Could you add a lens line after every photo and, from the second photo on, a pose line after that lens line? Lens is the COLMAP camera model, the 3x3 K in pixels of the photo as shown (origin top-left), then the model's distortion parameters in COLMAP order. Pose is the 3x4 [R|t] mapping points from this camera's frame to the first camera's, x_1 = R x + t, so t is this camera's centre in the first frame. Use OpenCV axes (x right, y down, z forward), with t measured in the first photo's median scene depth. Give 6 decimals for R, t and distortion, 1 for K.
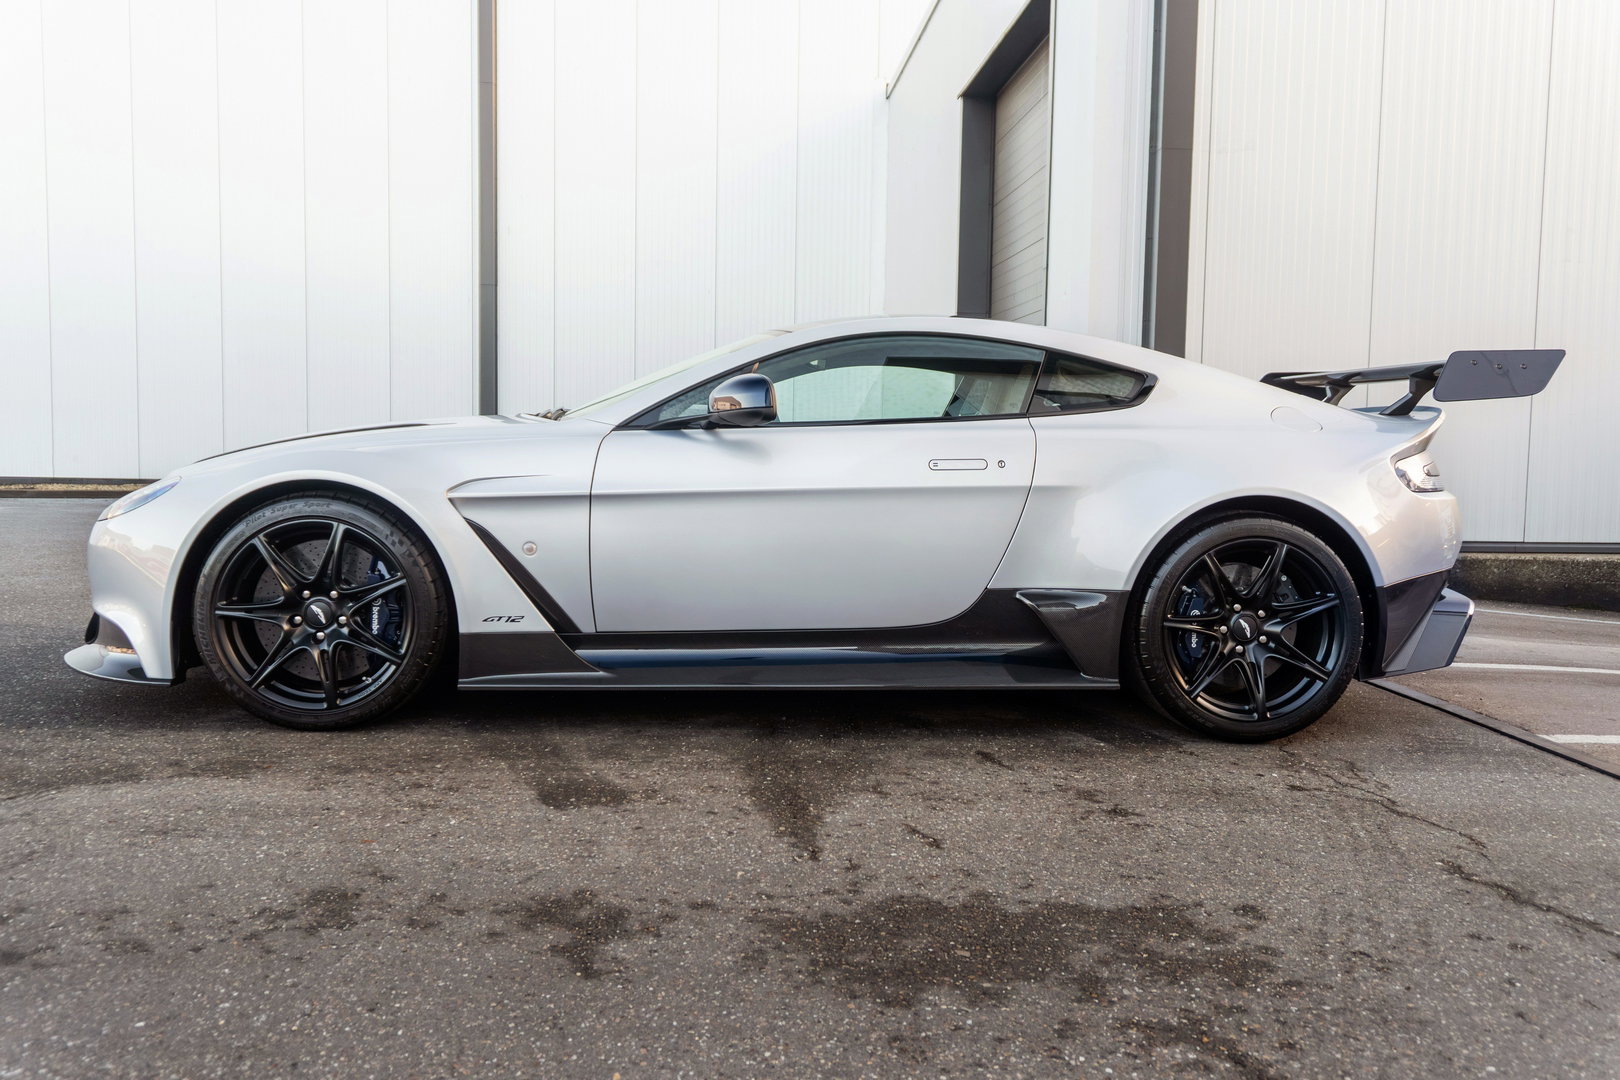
lens RADIAL K [[1334.2, 0, 810.0], [0, 1334.2, 540.0], [0, 0, 1]] dist [0.006876, 0.003476]
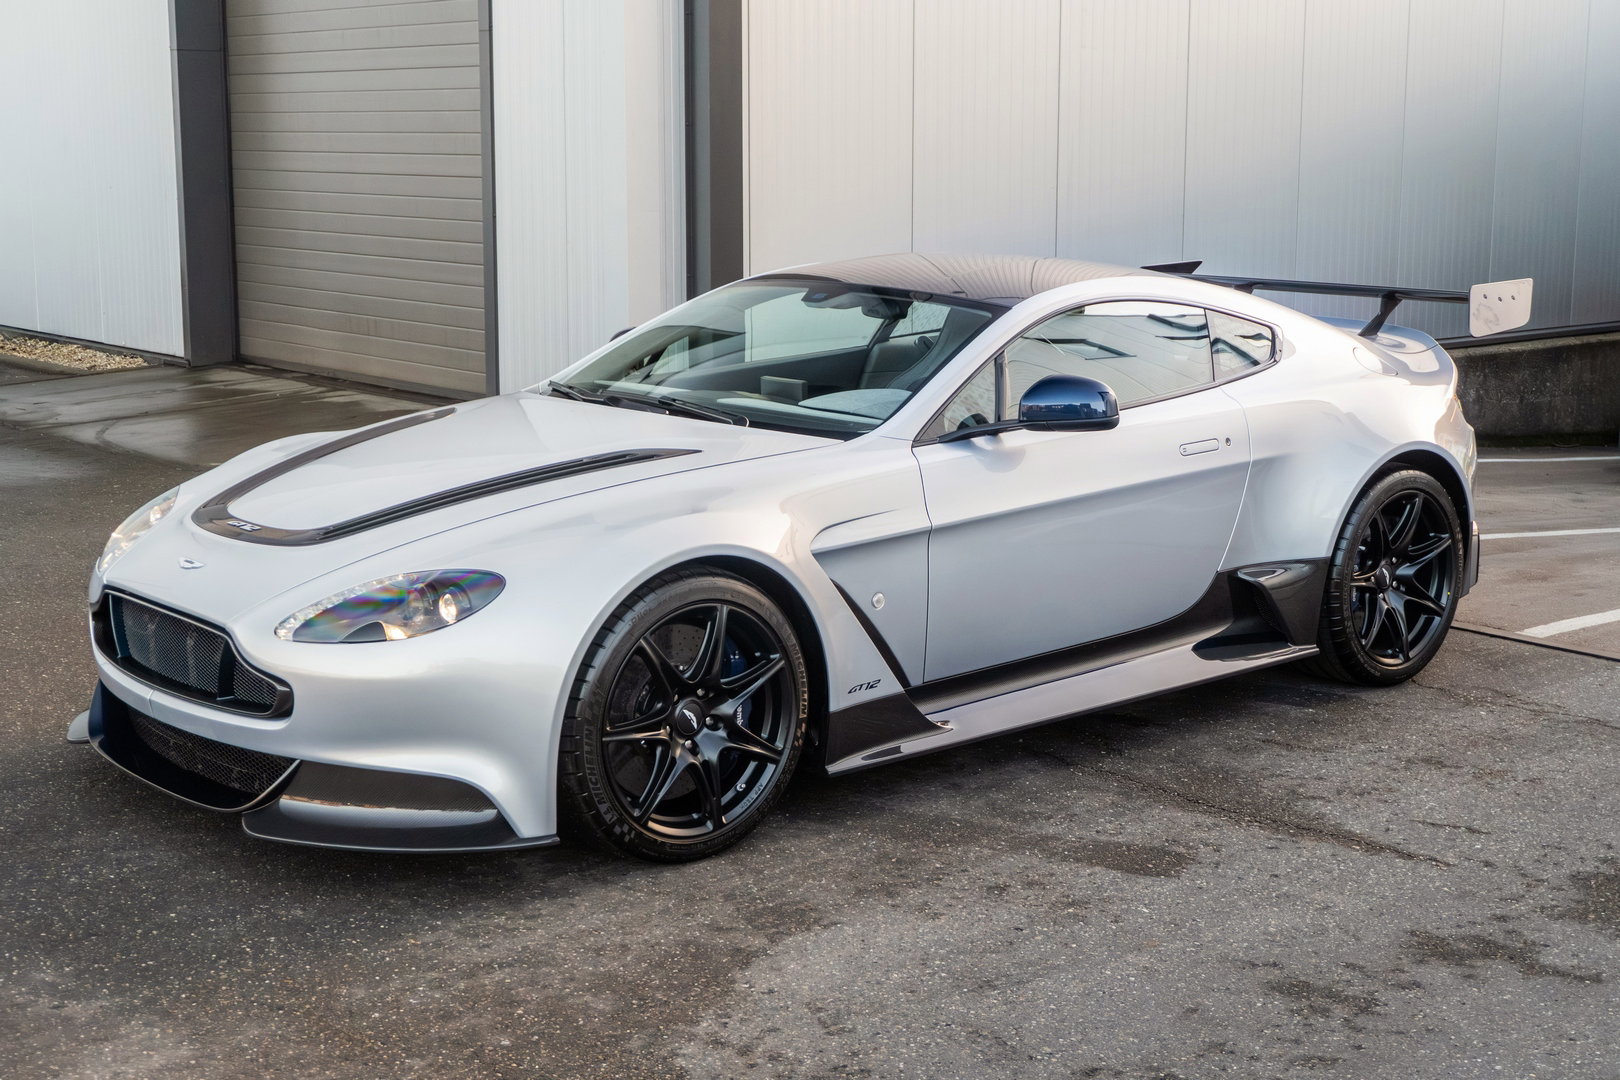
lens RADIAL K [[2221.5, 0, 810.0], [0, 2221.5, 540.0], [0, 0, 1]] dist [-0.031054, -0.010242]
pose [[0.794487, -0.125115, 0.594253, -1.095968], [0.054222, 0.989253, 0.135787, -0.229336], [-0.604856, -0.075660, 0.792733, -0.095024]]
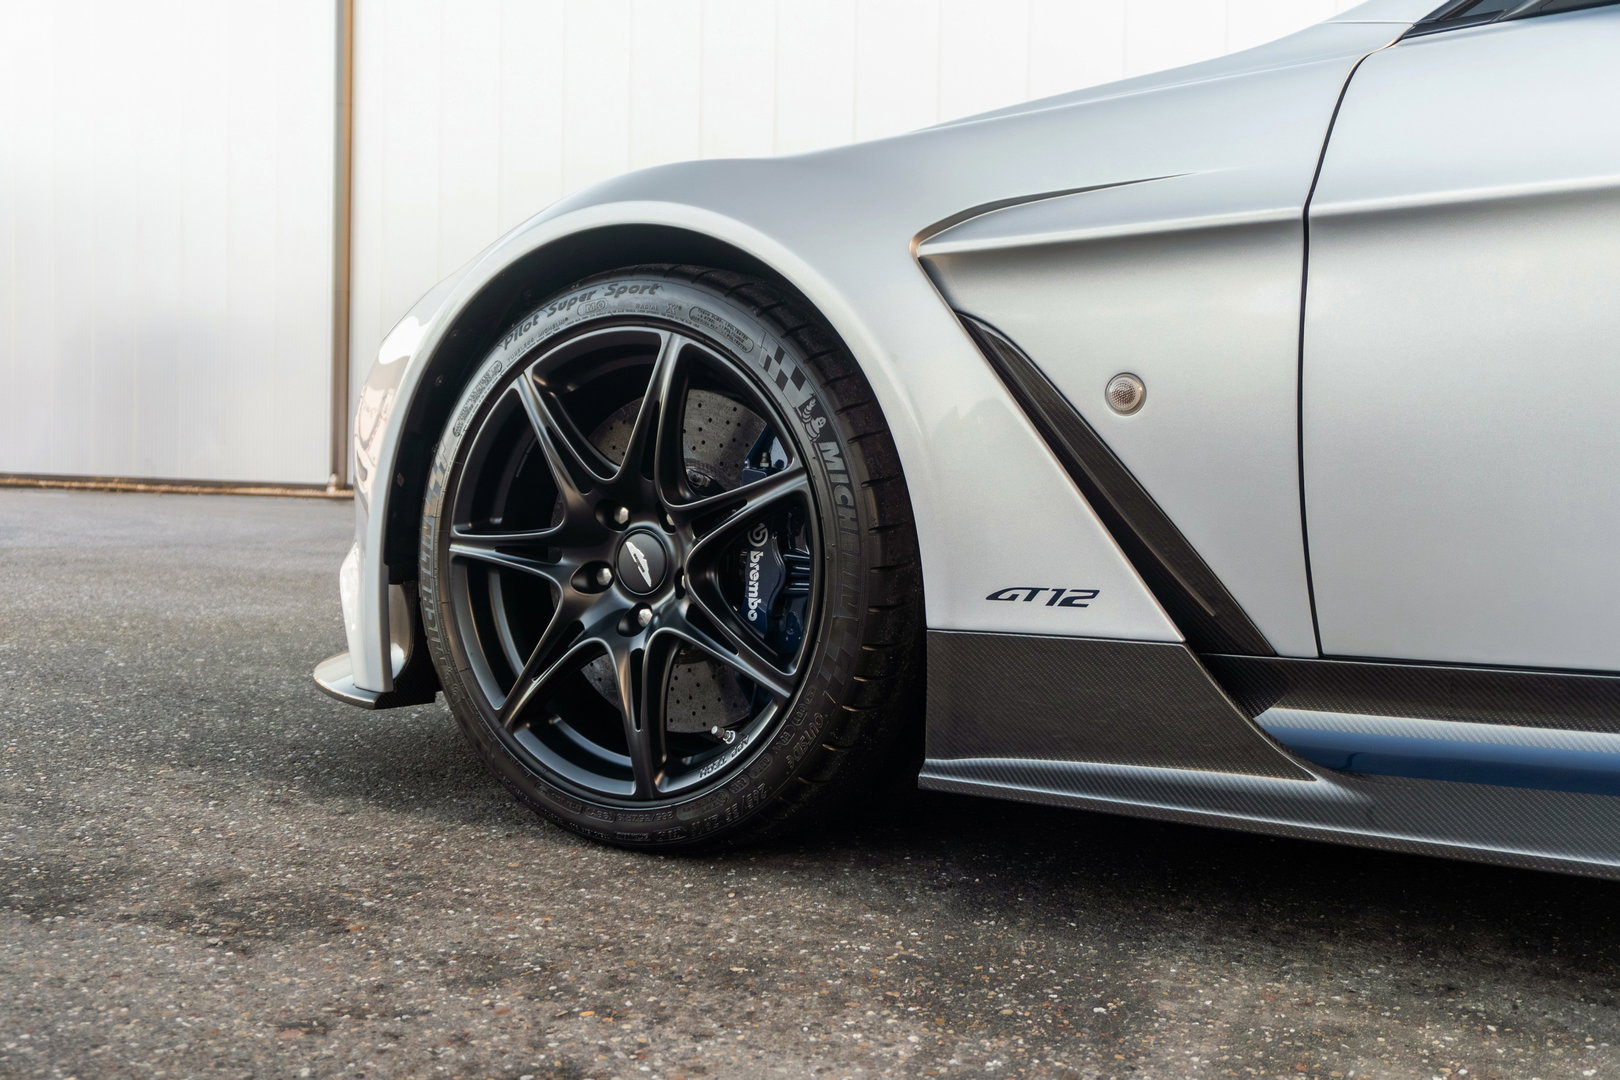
lens RADIAL K [[1660.6, 0, 810.0], [0, 1660.6, 540.0], [0, 0, 1]] dist [-0.014995, -0.008783]
pose [[0.797324, 0.022645, -0.603127, -0.019248], [-0.046716, 0.998613, -0.024264, 0.058543], [0.601741, 0.047521, 0.797276, 0.627135]]
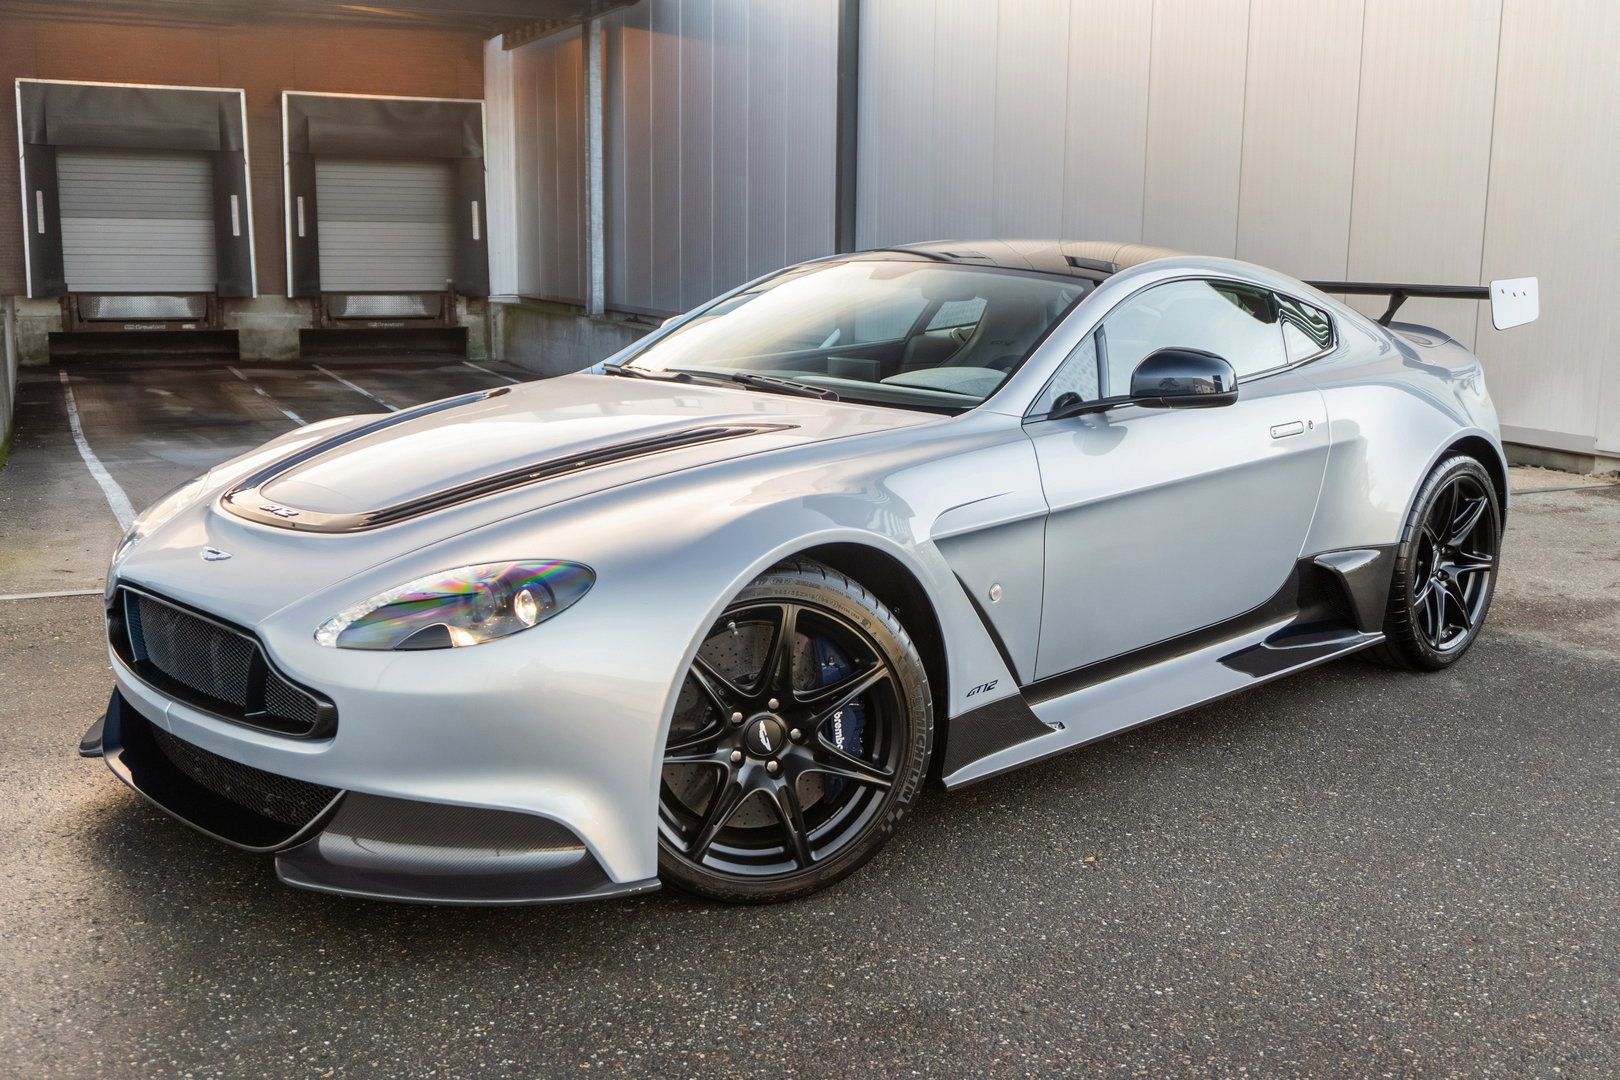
lens RADIAL K [[1660.6, 0, 810.0], [0, 1660.6, 540.0], [0, 0, 1]] dist [-0.014995, -0.008783]
pose [[0.763691, -0.129636, 0.632433, -0.901331], [0.049985, 0.988564, 0.142277, -0.166192], [-0.643644, -0.077044, 0.761437, 0.350809]]
